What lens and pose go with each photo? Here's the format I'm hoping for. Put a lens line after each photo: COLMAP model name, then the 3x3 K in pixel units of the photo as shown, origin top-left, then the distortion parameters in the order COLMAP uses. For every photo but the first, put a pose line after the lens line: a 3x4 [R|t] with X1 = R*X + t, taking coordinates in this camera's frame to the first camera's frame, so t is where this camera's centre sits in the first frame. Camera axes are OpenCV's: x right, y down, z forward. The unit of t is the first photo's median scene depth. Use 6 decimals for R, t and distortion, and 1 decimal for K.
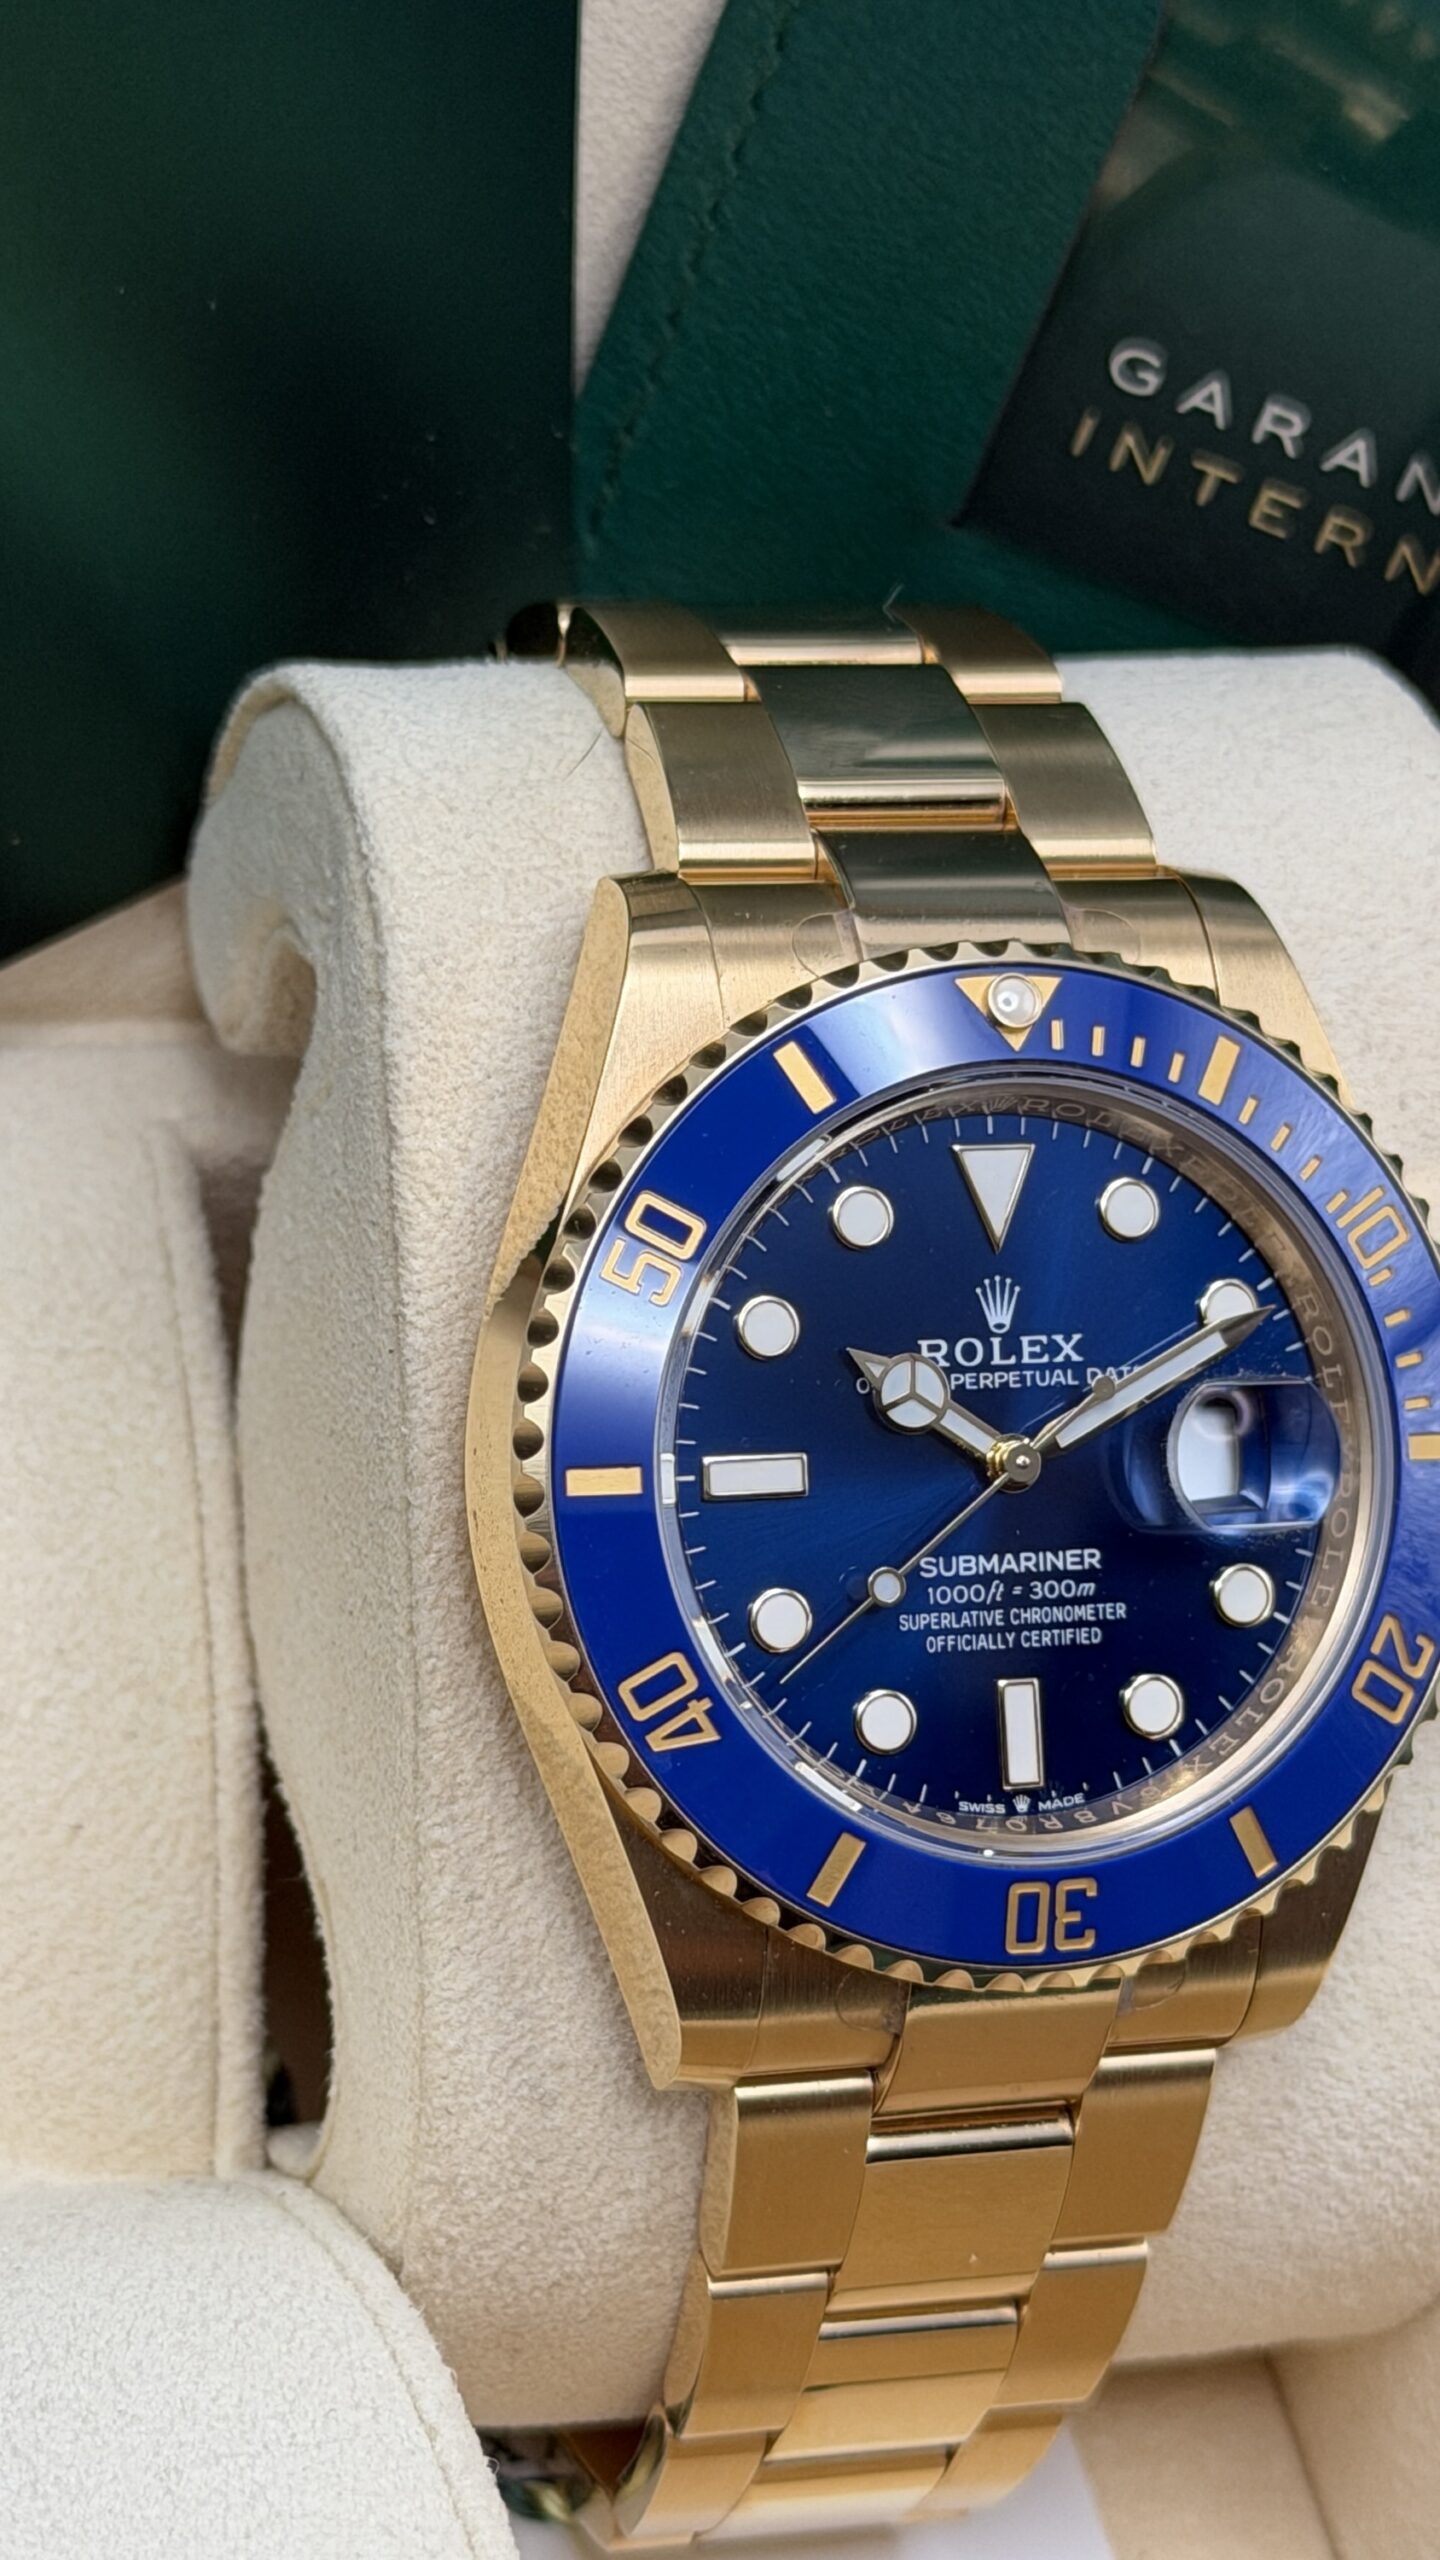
lens RADIAL K [[5738.8, 0, 720.0], [0, 5738.8, 1280.0], [0, 0, 1]] dist [0.136862, -0.221441]
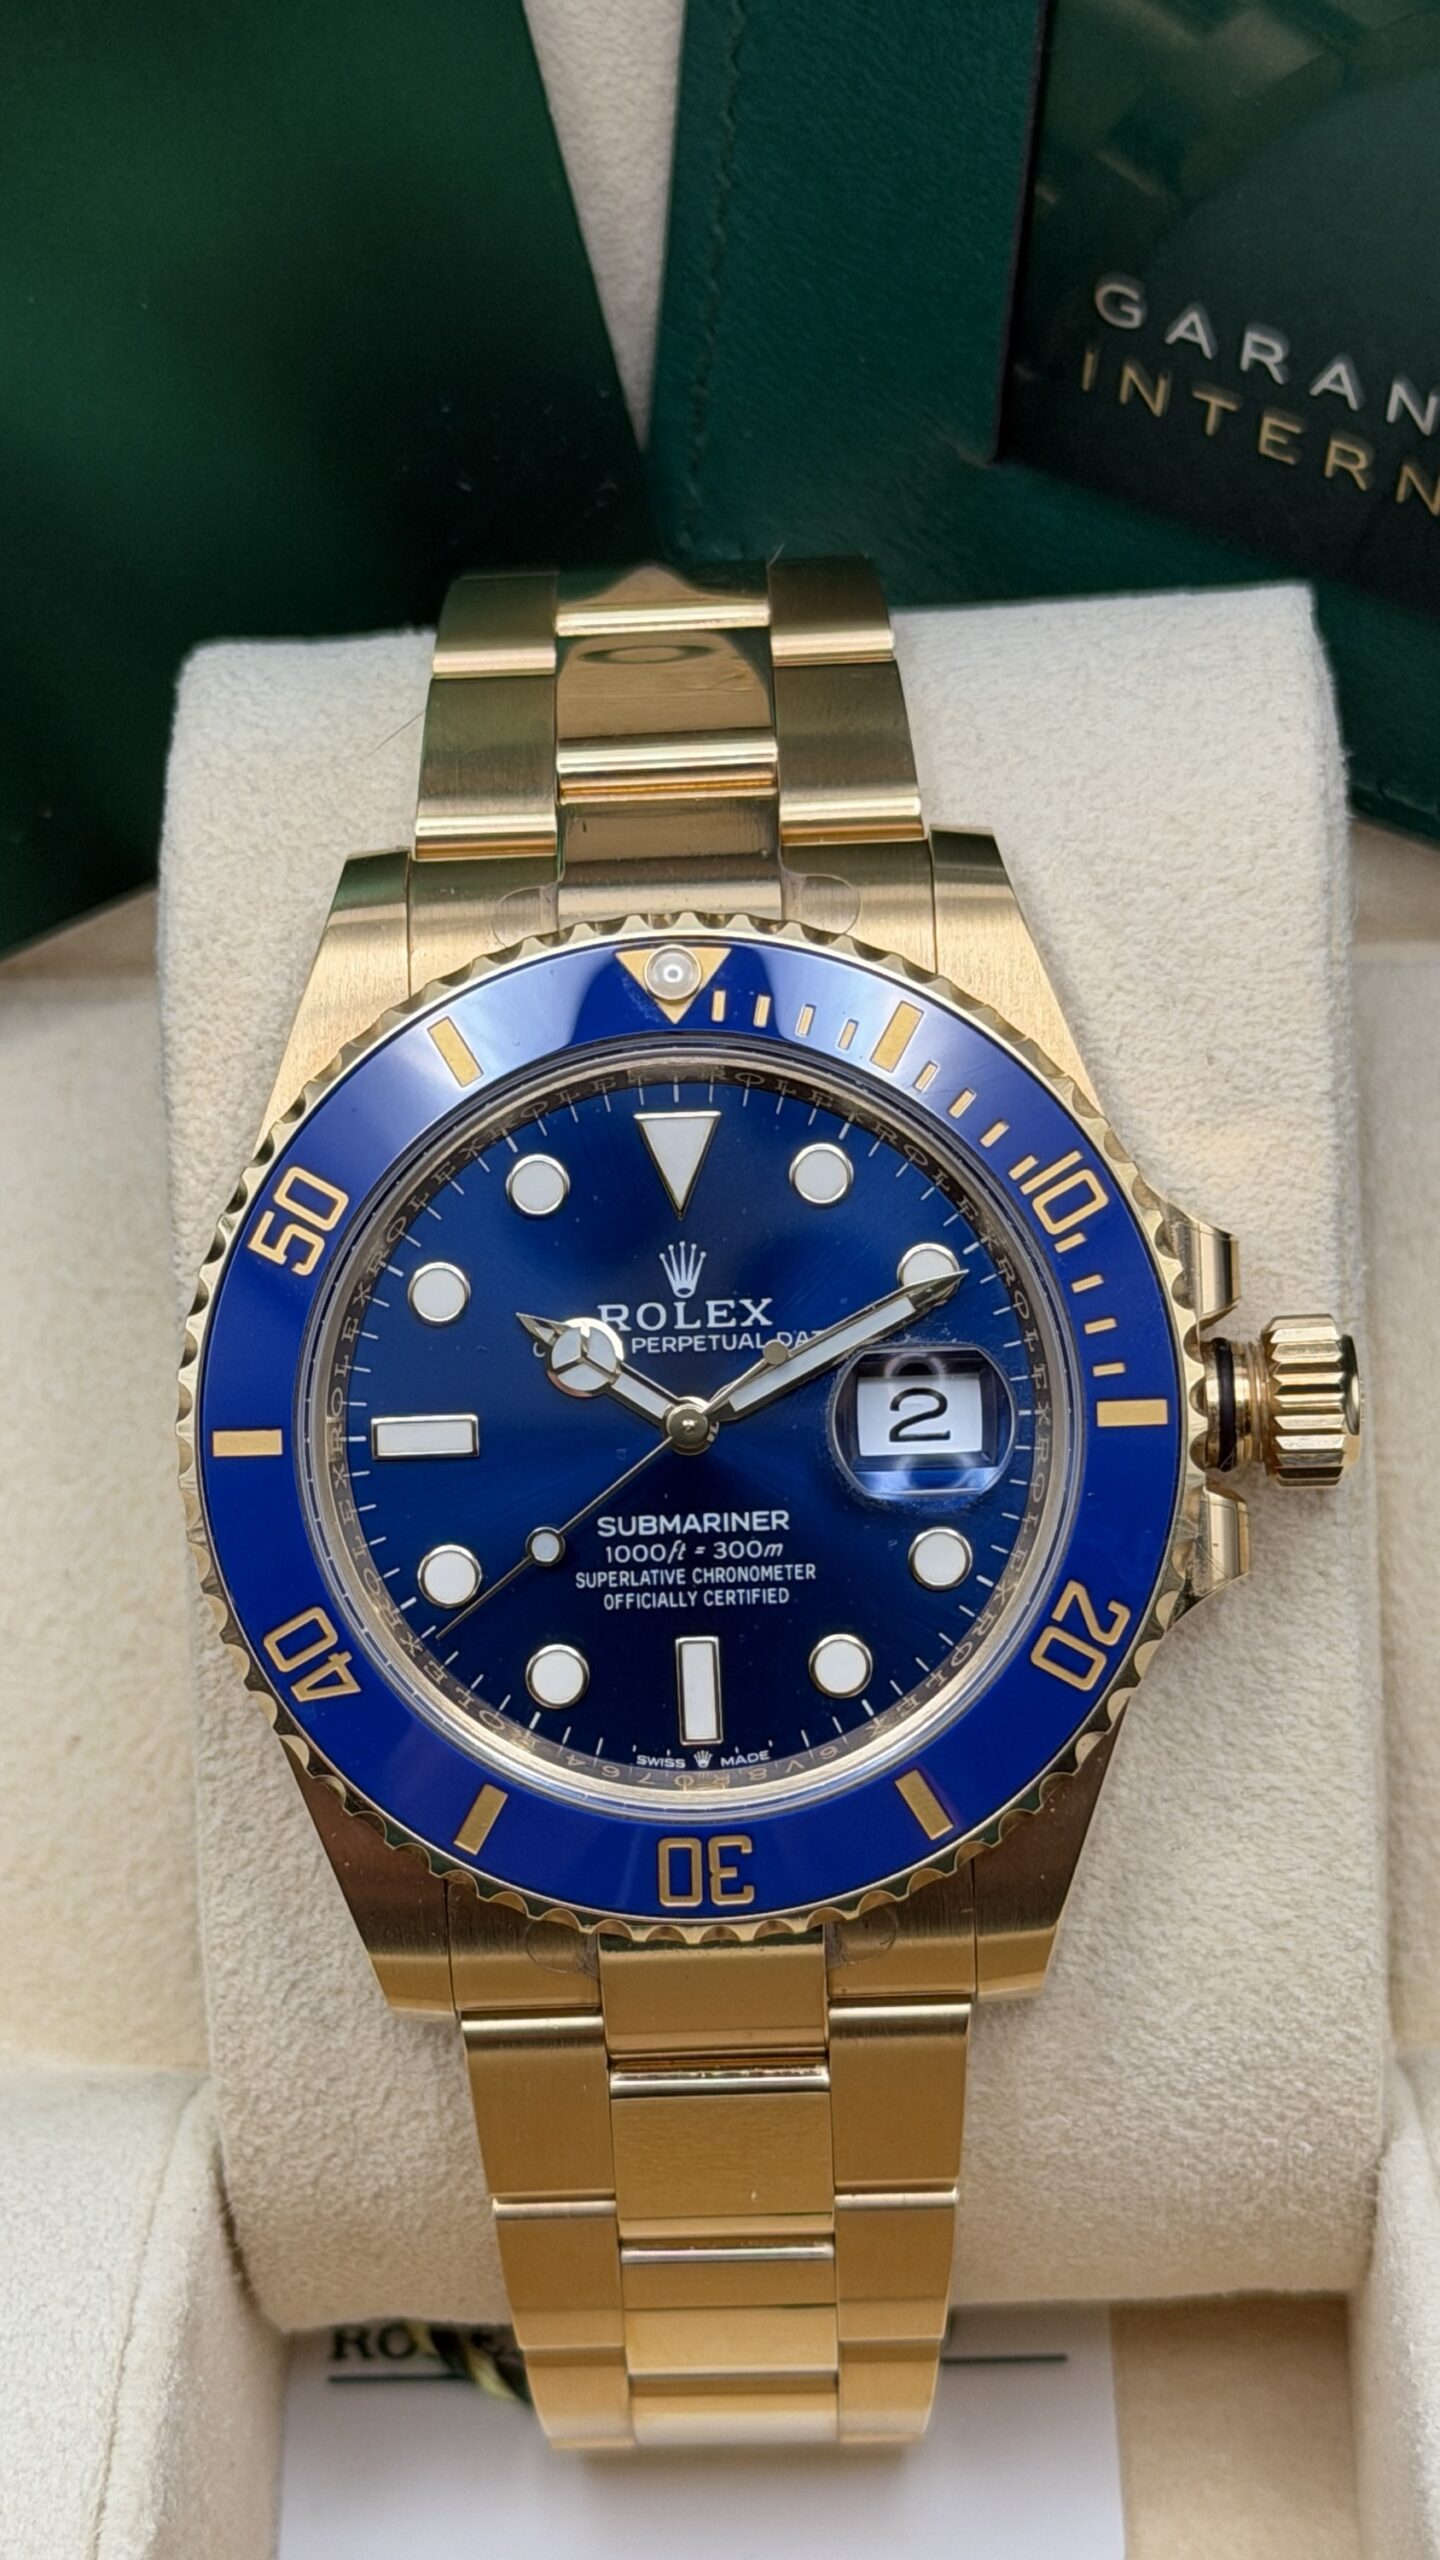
lens RADIAL K [[5738.8, 0, 720.0], [0, 5738.8, 1280.0], [0, 0, 1]] dist [0.136862, -0.221441]
pose [[0.933772, 0.005683, -0.357823, 0.414119], [0.007578, 0.999336, 0.035647, -0.029807], [0.357788, -0.035998, 0.933109, 0.051732]]
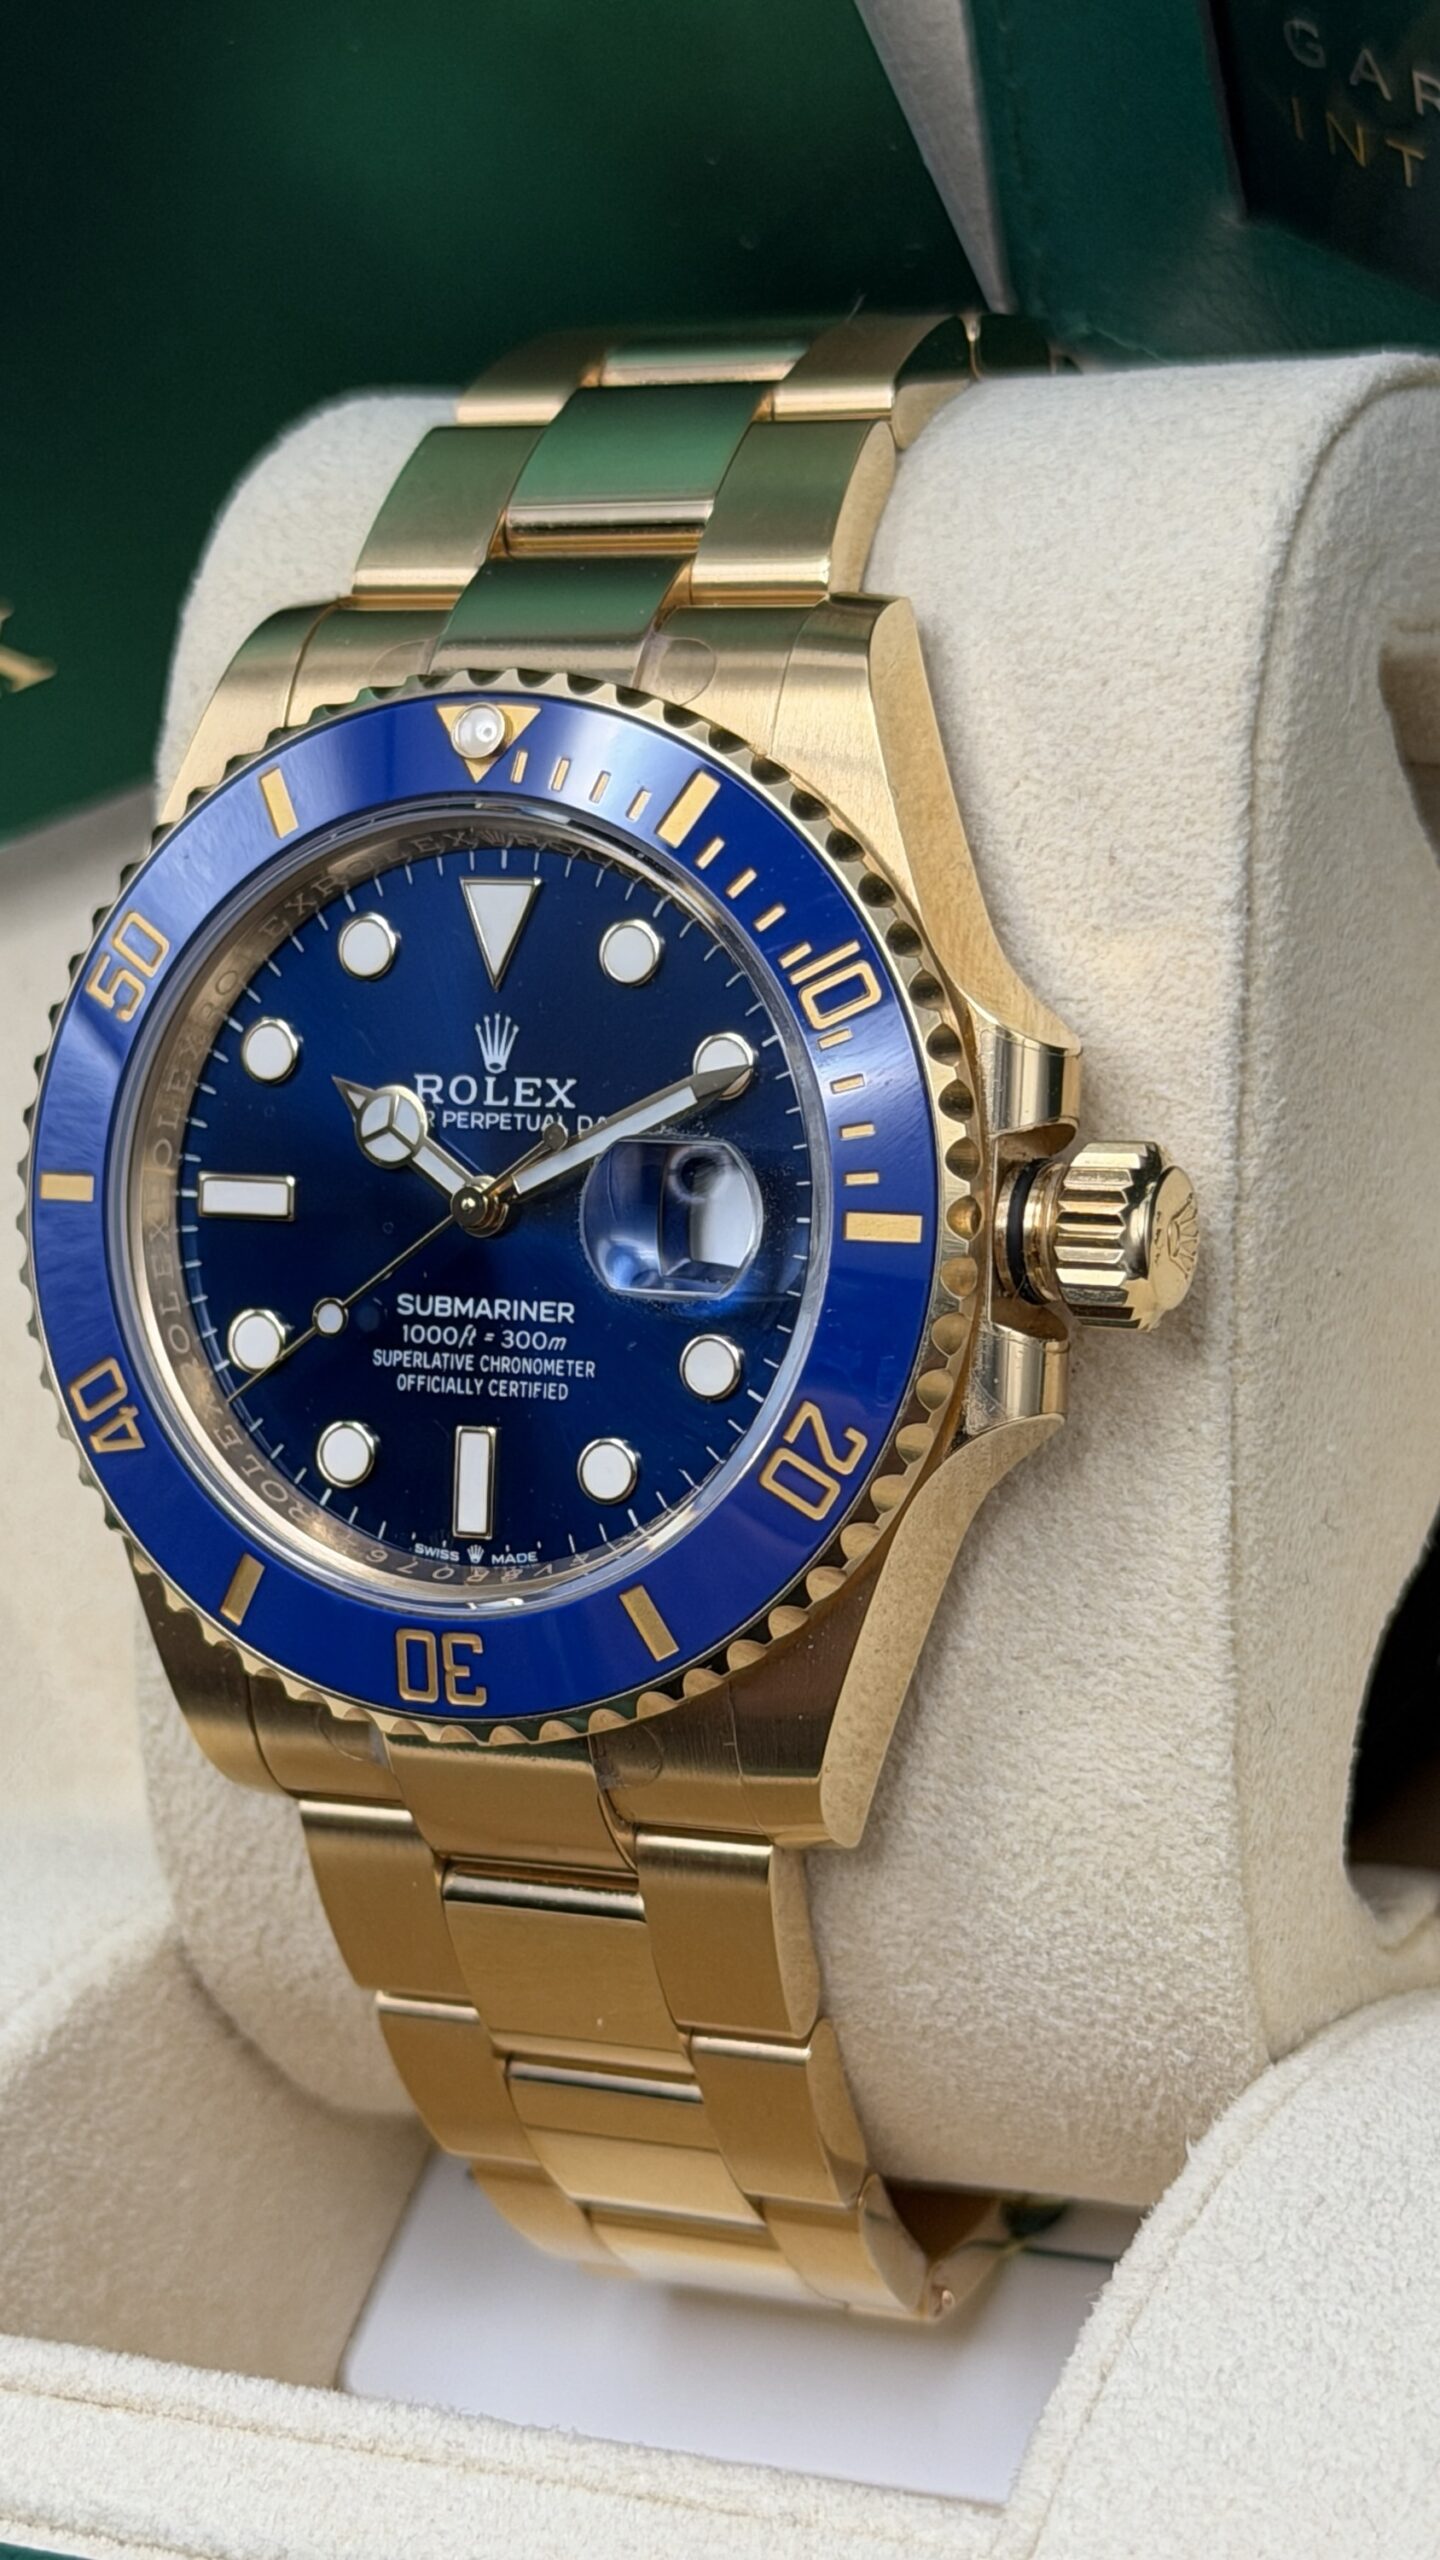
lens RADIAL K [[5738.8, 0, 720.0], [0, 5738.8, 1280.0], [0, 0, 1]] dist [0.136862, -0.221441]
pose [[0.698330, 0.083528, -0.710886, 0.762558], [-0.054075, 0.996486, 0.063966, -0.019906], [0.713731, -0.006228, 0.700393, 0.340233]]
